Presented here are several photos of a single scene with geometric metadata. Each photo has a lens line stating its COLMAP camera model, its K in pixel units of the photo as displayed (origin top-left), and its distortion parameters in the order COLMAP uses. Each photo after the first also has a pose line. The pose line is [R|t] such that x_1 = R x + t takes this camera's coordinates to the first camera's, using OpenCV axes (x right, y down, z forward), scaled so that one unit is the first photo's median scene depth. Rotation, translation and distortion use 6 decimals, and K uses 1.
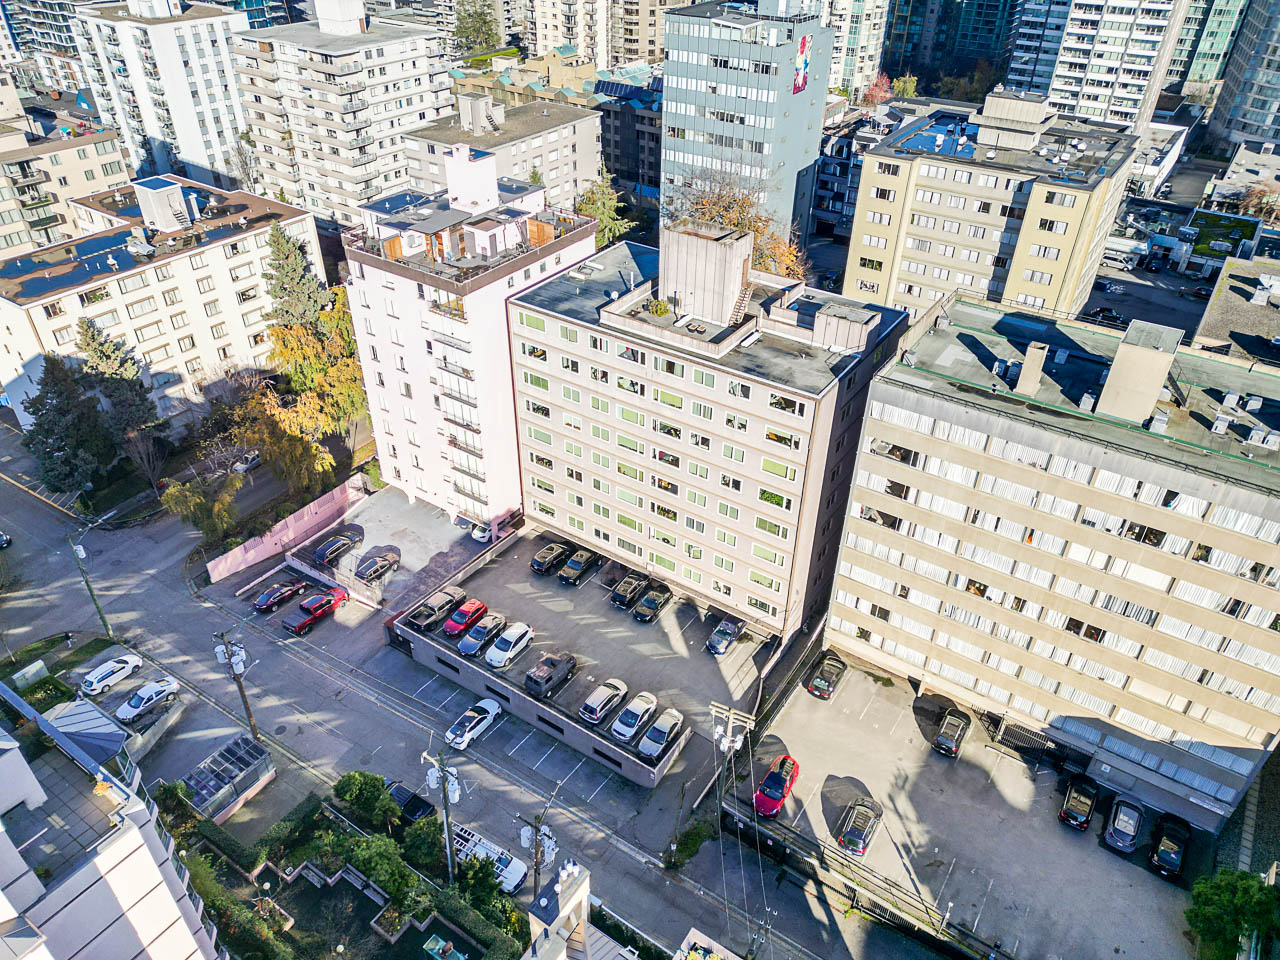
lens RADIAL K [[888.6, 0, 641.4], [0, 888.6, 478.9], [0, 0, 1]] dist [0.074190, -0.071767]
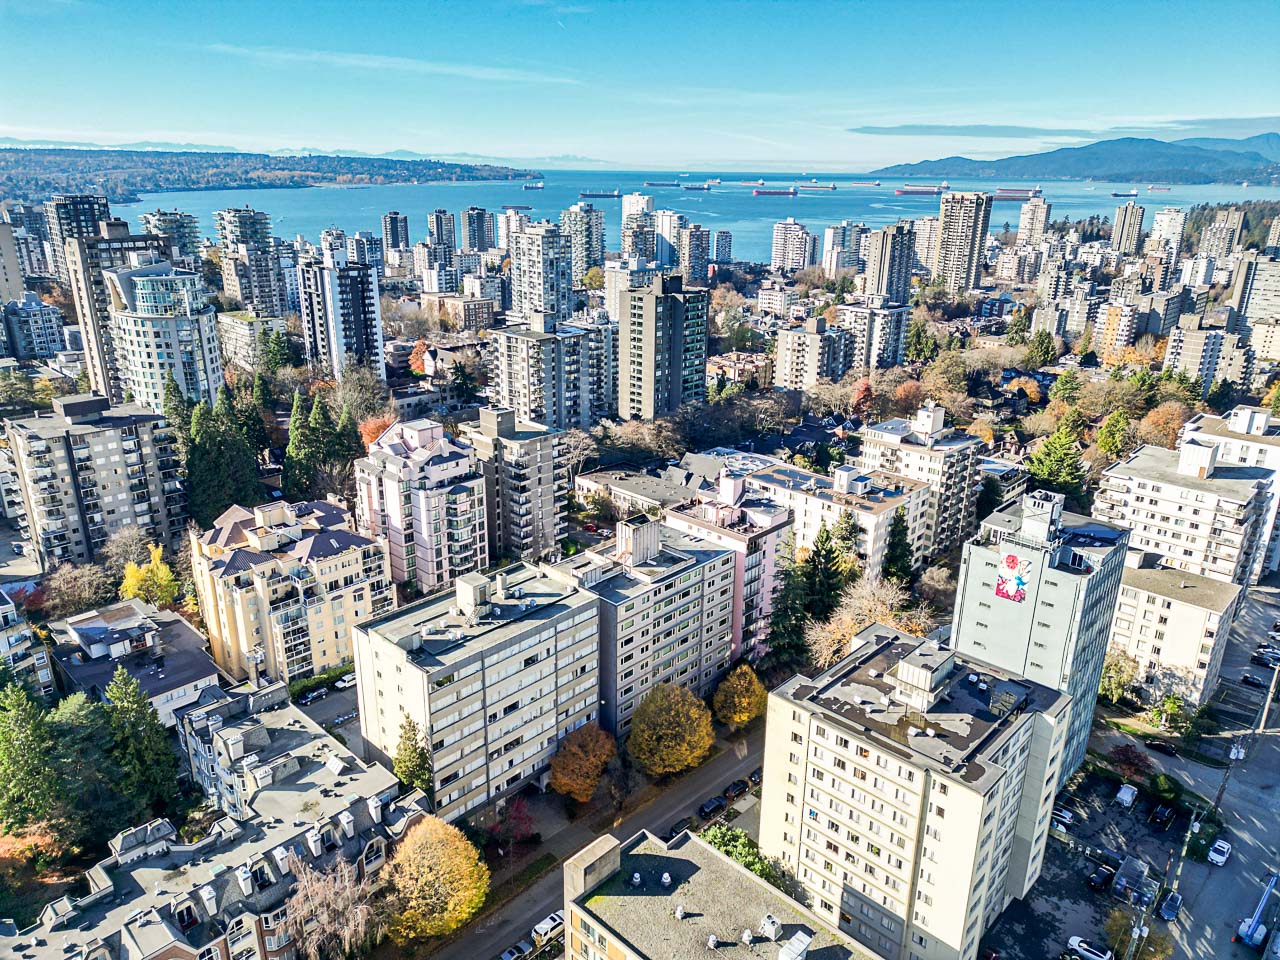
lens RADIAL K [[890.7, 0, 641.0], [0, 890.7, 475.6], [0, 0, 1]] dist [0.076078, -0.076760]
pose [[-0.168078, 0.306187, -0.937016, 1.583818], [-0.581139, 0.737021, 0.345077, -0.860682], [0.796259, 0.602536, 0.054060, 0.670432]]
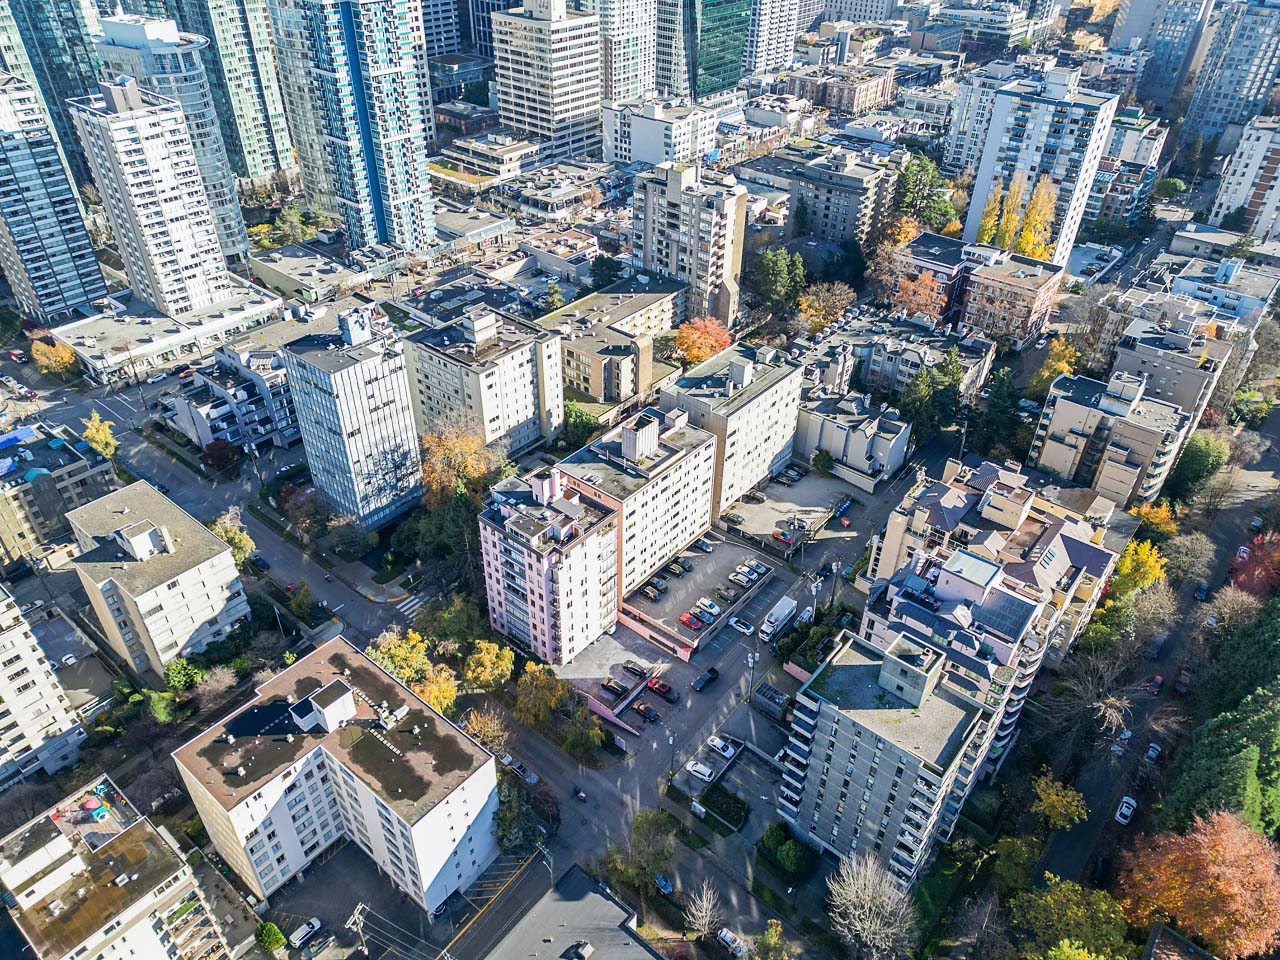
lens RADIAL K [[890.7, 0, 641.0], [0, 890.7, 475.6], [0, 0, 1]] dist [0.076078, -0.076760]
pose [[0.097520, -0.591353, 0.800495, -1.534701], [0.560941, 0.697058, 0.446604, -0.994685], [-0.822092, 0.405478, 0.399691, 0.086865]]
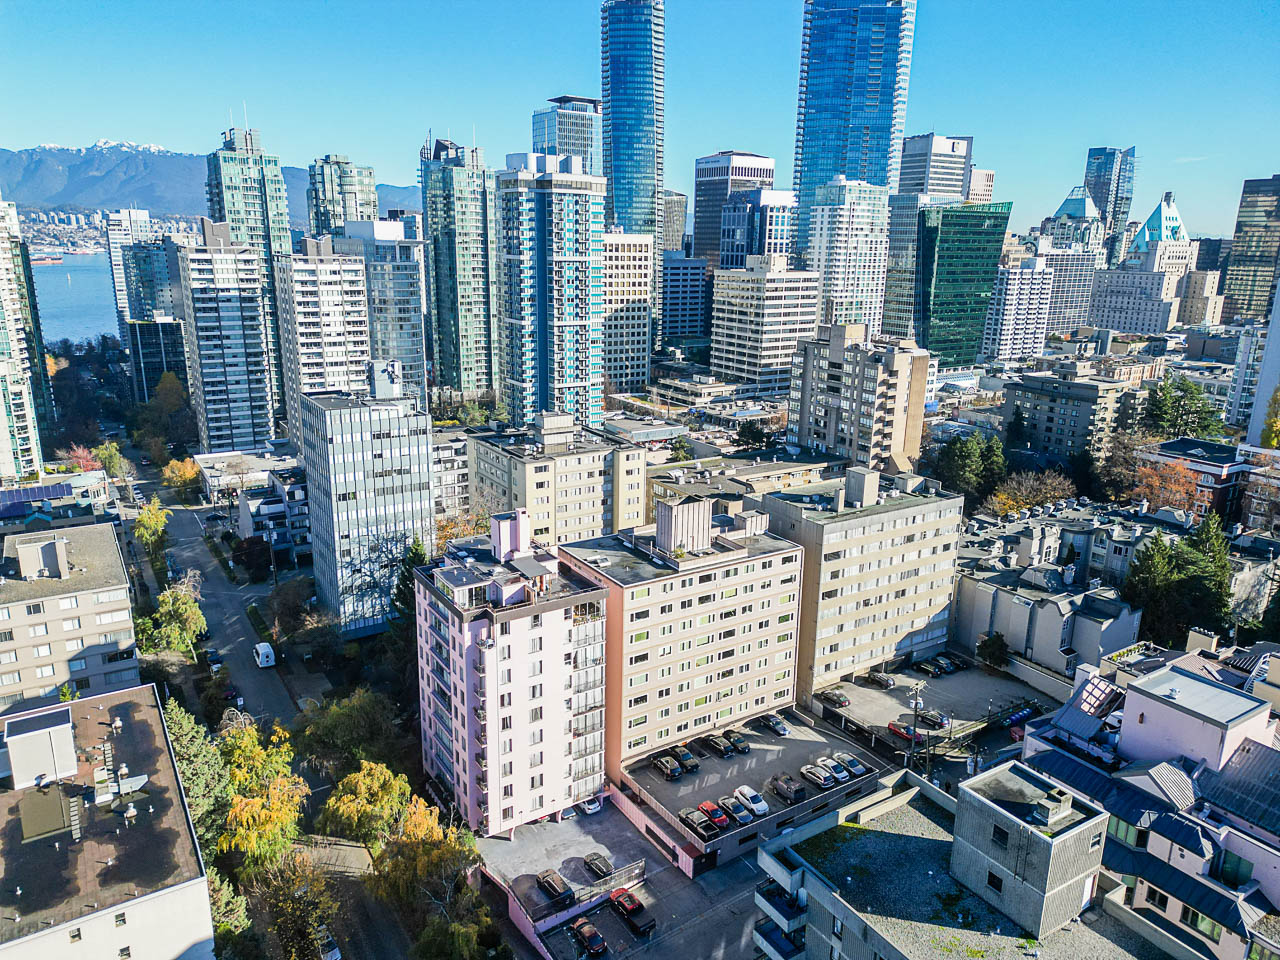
lens RADIAL K [[890.7, 0, 641.0], [0, 890.7, 475.6], [0, 0, 1]] dist [0.076078, -0.076760]
pose [[0.391133, -0.240418, 0.888377, -1.151718], [0.518944, 0.854803, 0.002852, -0.292894], [-0.760074, 0.459903, 0.459105, 0.220053]]
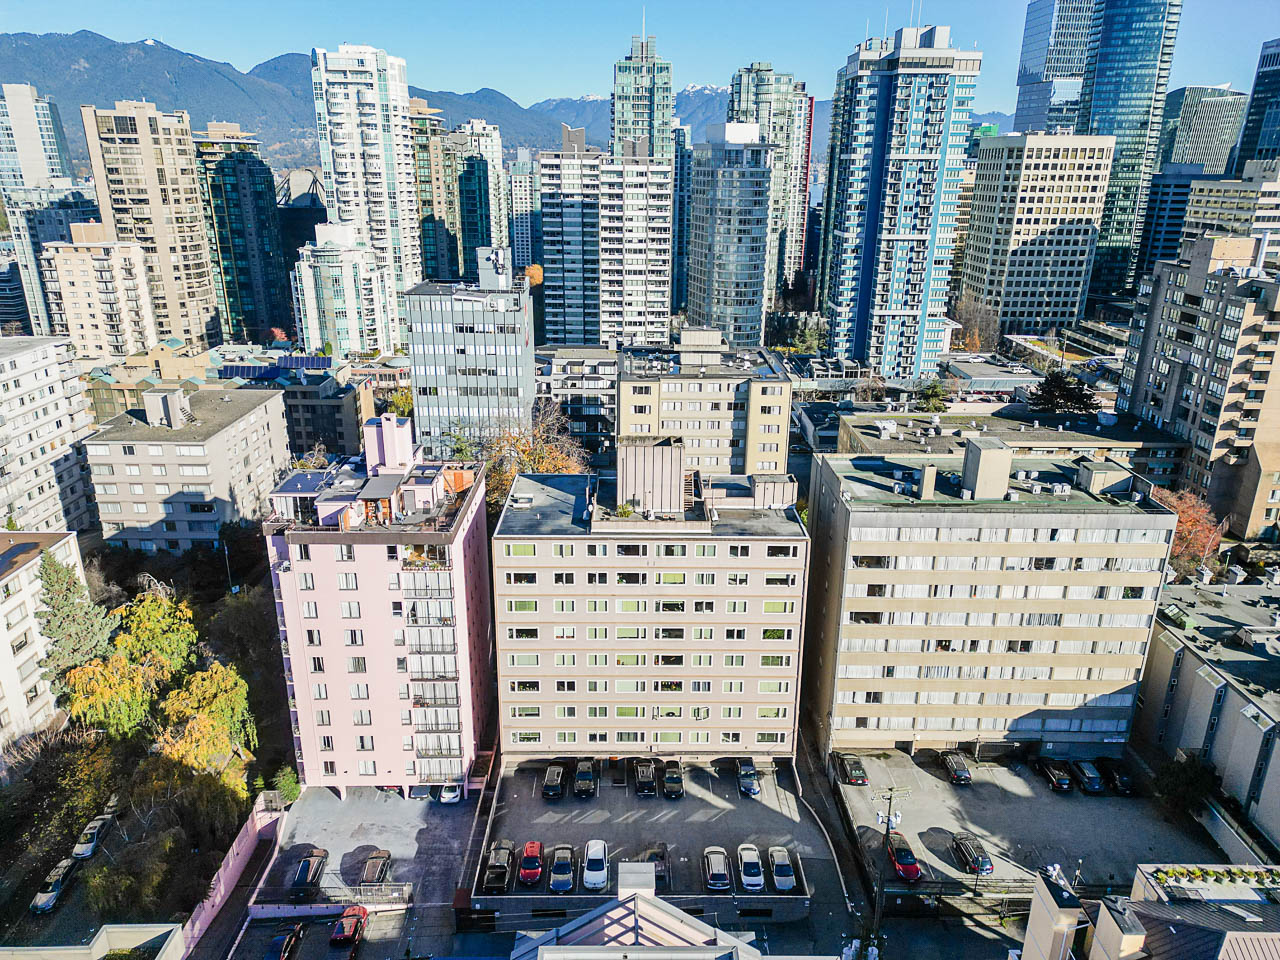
lens RADIAL K [[888.6, 0, 641.4], [0, 888.6, 478.9], [0, 0, 1]] dist [0.074190, -0.071767]
pose [[0.821774, -0.193854, 0.535825, -0.480955], [0.328643, 0.929434, -0.167770, -0.024178], [-0.465491, 0.313964, 0.827493, 0.013438]]
